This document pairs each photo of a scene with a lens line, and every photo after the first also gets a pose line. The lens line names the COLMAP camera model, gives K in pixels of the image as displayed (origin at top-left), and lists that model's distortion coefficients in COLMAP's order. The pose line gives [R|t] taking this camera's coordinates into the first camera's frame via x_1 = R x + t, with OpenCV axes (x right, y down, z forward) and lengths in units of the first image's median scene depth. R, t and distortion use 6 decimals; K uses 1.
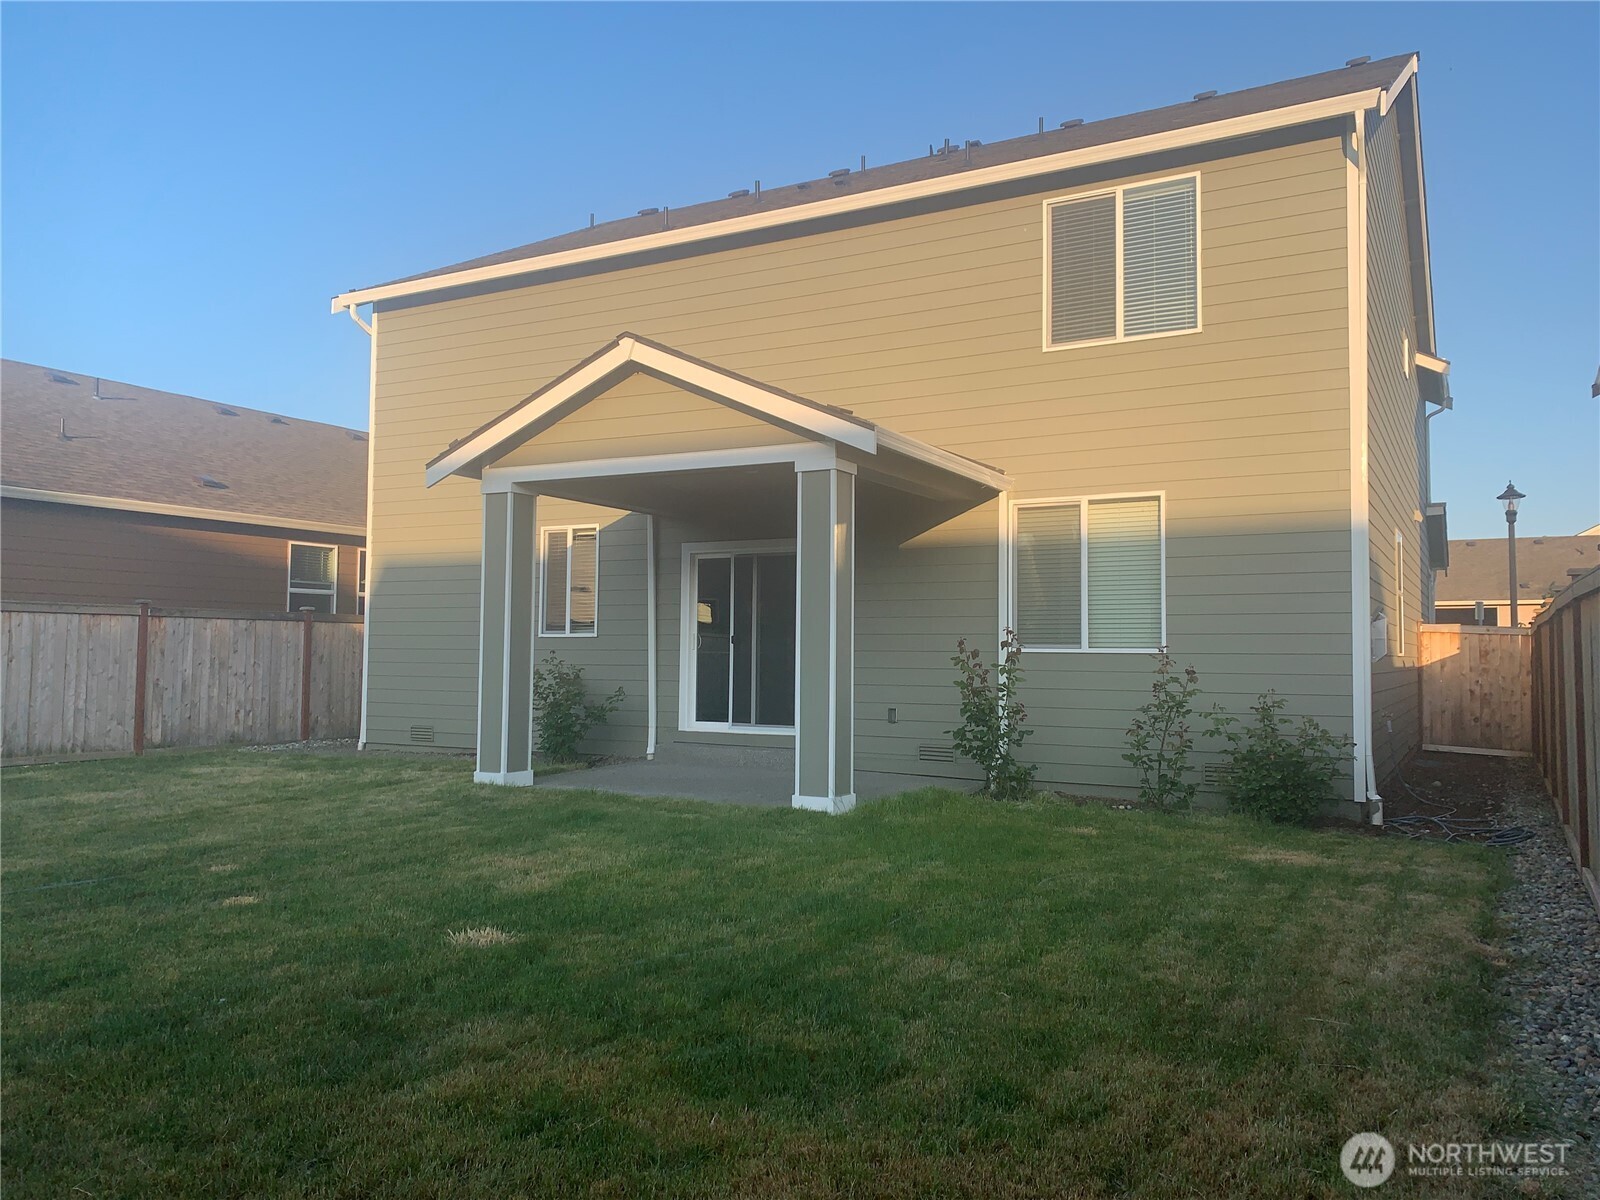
lens RADIAL K [[1224.8, 0, 810.2], [0, 1224.8, 585.4], [0, 0, 1]] dist [0.019043, -0.007733]
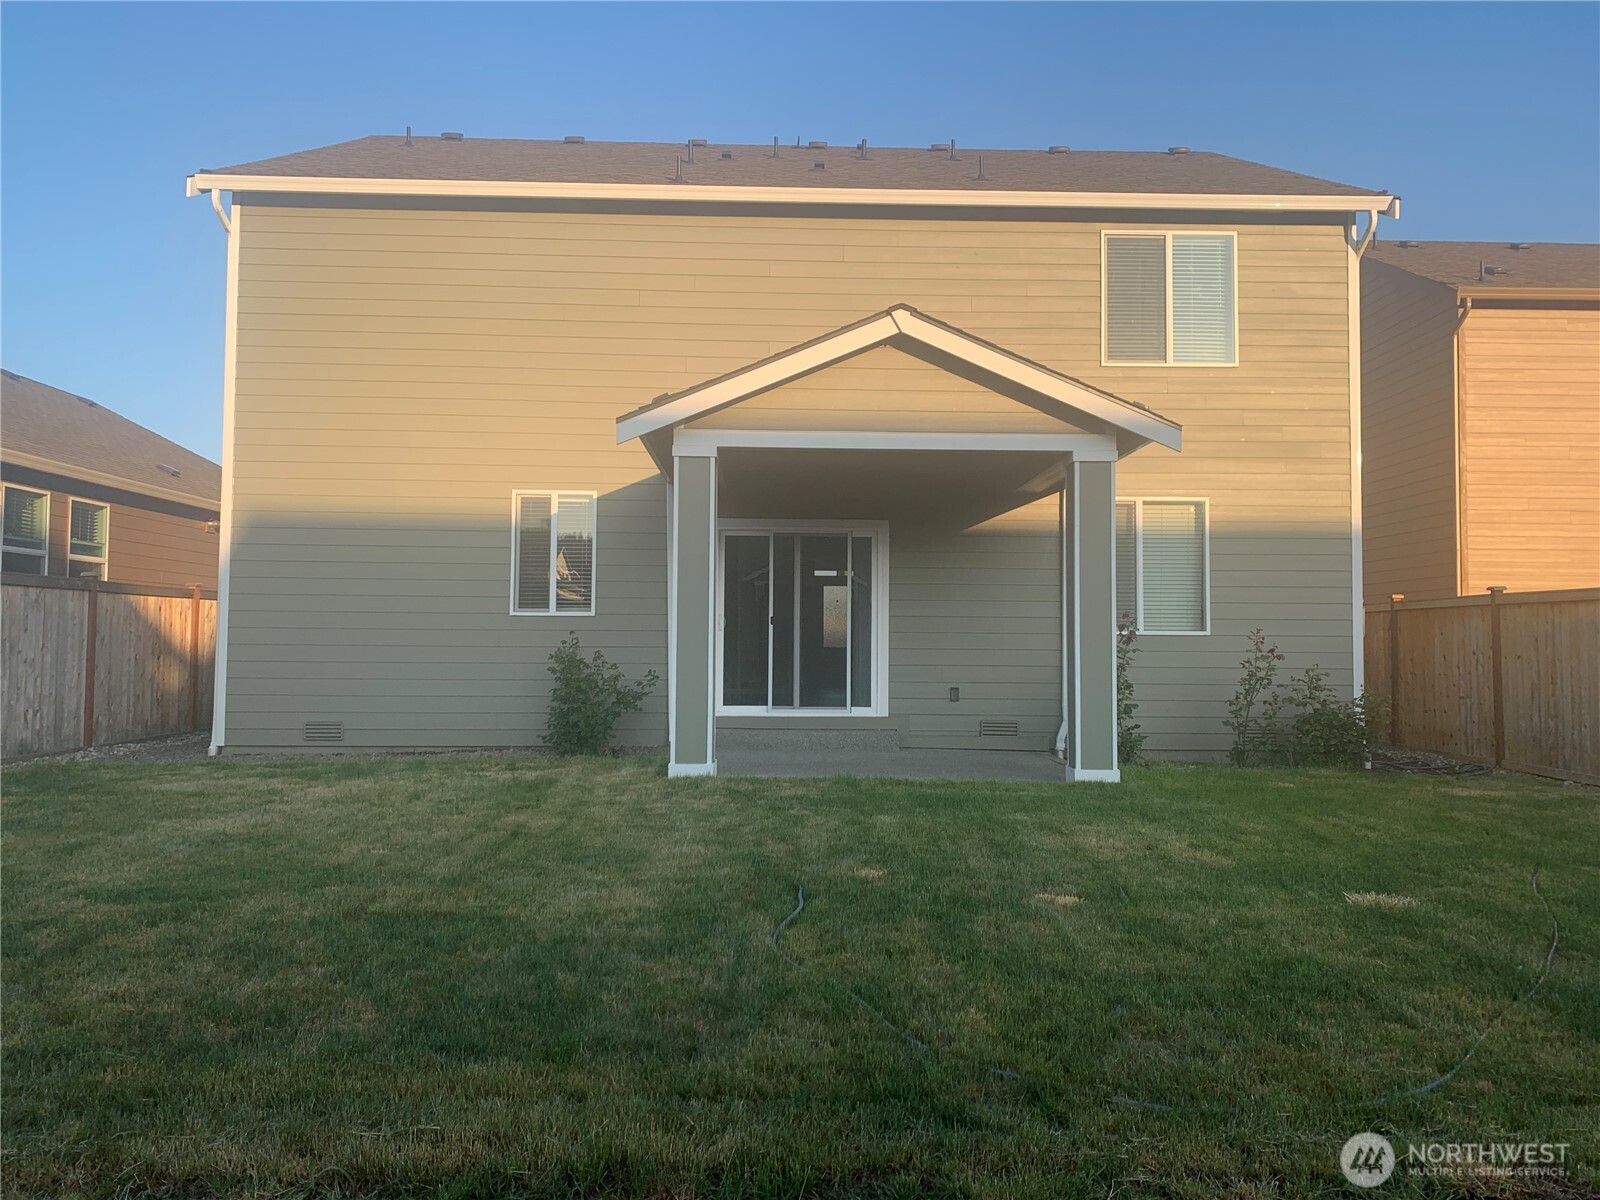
lens RADIAL K [[1232.5, 0, 800.5], [0, 1232.5, 571.5], [0, 0, 1]] dist [0.030017, -0.001246]
pose [[0.860795, 0.030542, 0.508034, -0.542284], [-0.030743, 0.999495, -0.007998, 0.012841], [-0.508022, -0.008734, 0.861300, 0.148065]]
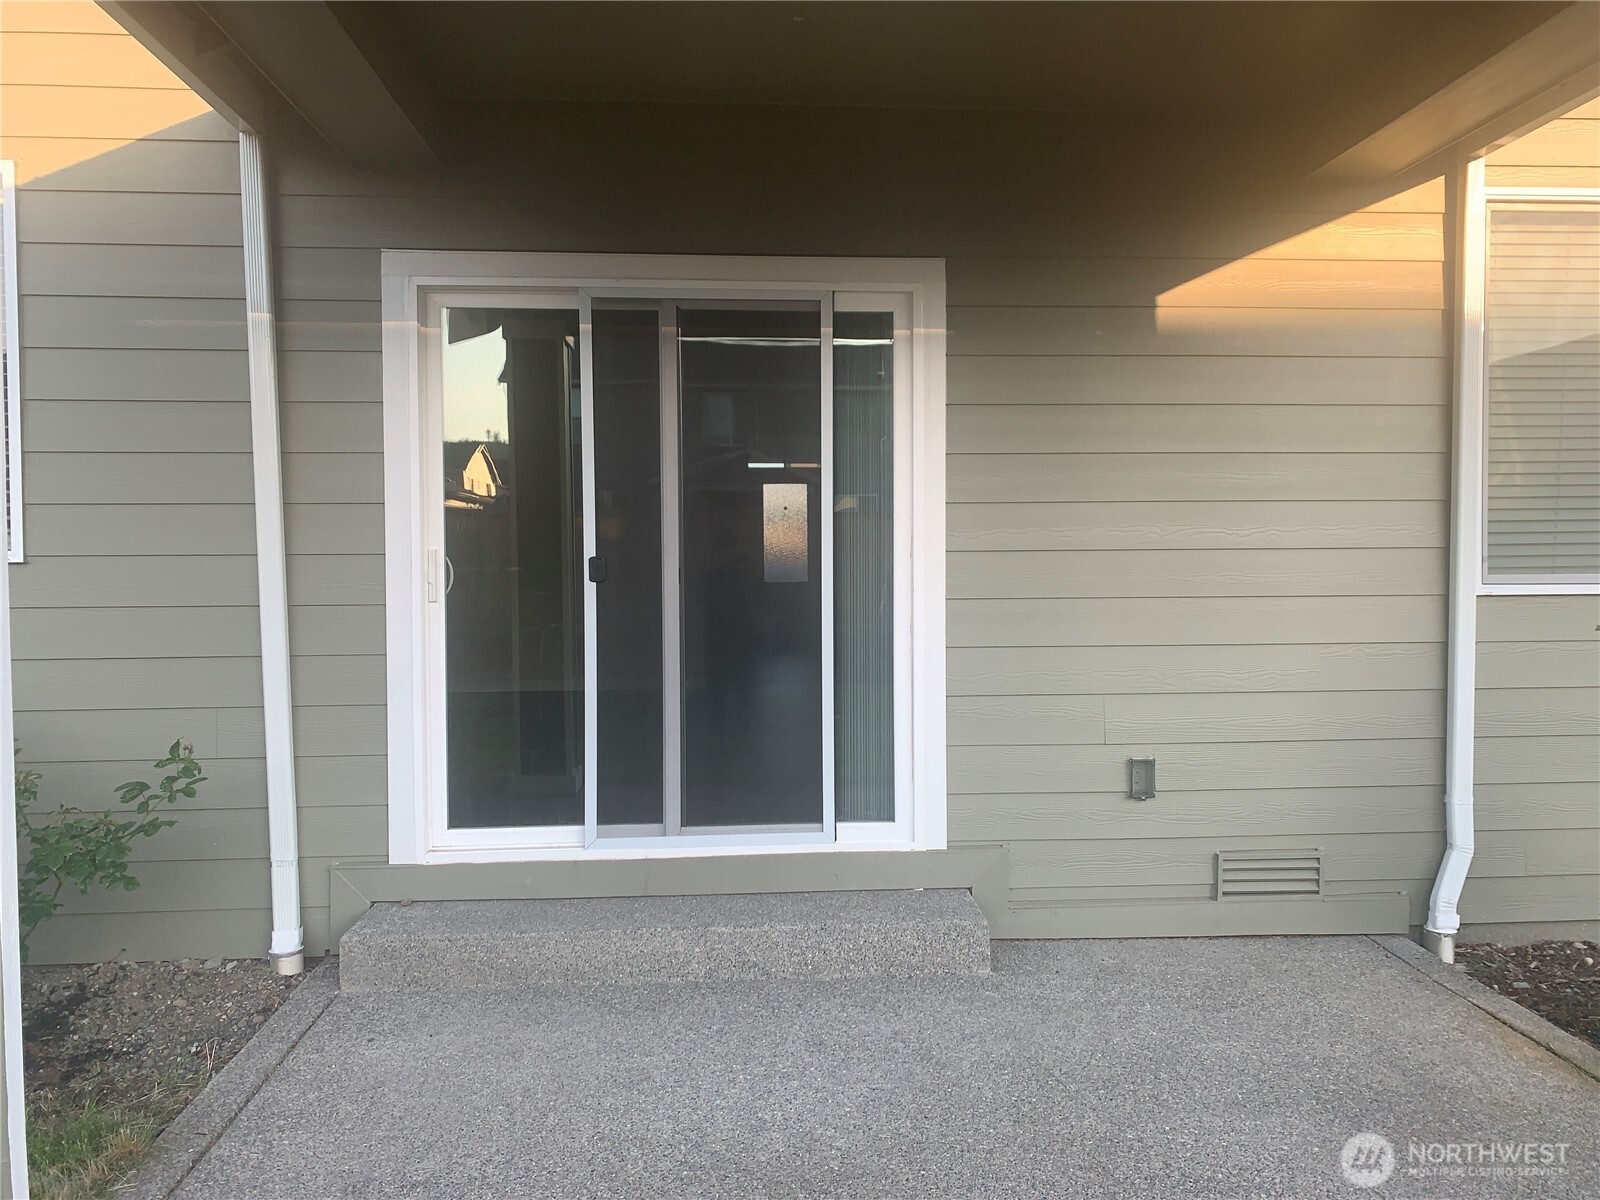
lens RADIAL K [[1224.8, 0, 810.2], [0, 1224.8, 585.4], [0, 0, 1]] dist [0.019043, -0.007733]
pose [[0.834323, -0.025958, 0.550664, -0.191914], [-0.020528, 0.996735, 0.078087, 0.022700], [-0.550893, -0.076454, 0.831067, 0.705687]]
